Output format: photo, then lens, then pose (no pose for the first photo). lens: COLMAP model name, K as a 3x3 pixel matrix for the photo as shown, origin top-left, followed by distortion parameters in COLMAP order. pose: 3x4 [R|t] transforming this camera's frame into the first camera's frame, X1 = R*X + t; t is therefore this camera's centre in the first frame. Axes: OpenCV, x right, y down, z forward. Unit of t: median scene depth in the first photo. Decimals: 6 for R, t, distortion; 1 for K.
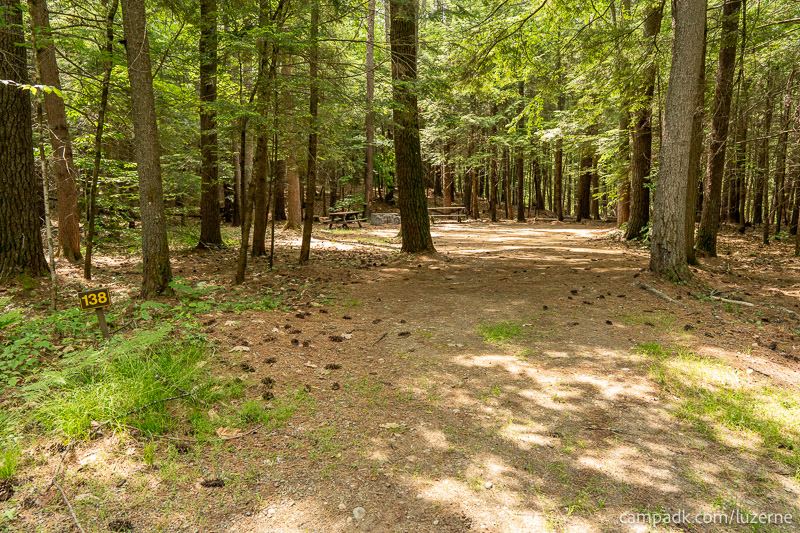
lens RADIAL K [[545.0, 0, 400.0], [0, 545.0, 266.5], [0, 0, 1]] dist [-0.001285, -0.000483]
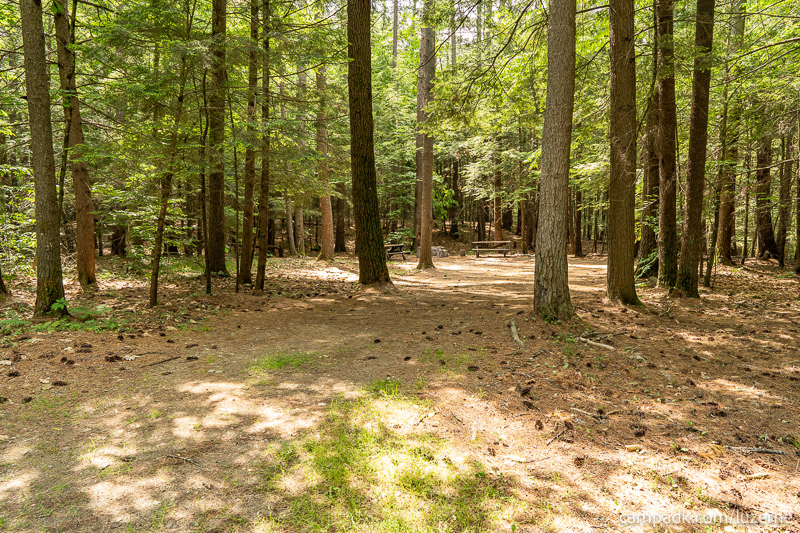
lens RADIAL K [[532.2, 0, 400.0], [0, 532.2, 266.5], [0, 0, 1]] dist [0.002562, 0.001997]
pose [[0.981753, 0.018808, -0.189229, 0.445727], [-0.030087, 0.997926, -0.056906, -0.005726], [0.187767, 0.061561, 0.980283, 0.041124]]
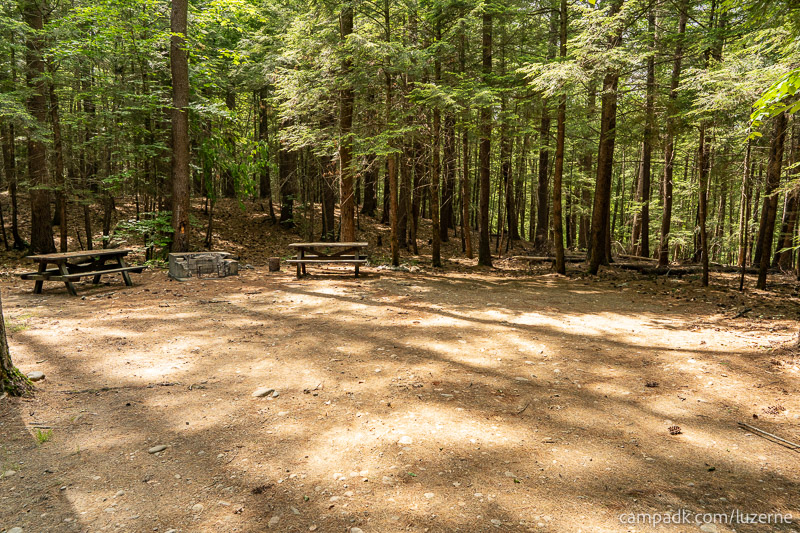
lens RADIAL K [[532.2, 0, 400.0], [0, 532.2, 266.5], [0, 0, 1]] dist [0.002562, 0.001997]
pose [[0.998486, 0.011777, 0.053732, 0.516570], [-0.010134, 0.999476, -0.030739, -0.308069], [-0.054065, 0.030148, 0.998082, 2.238625]]
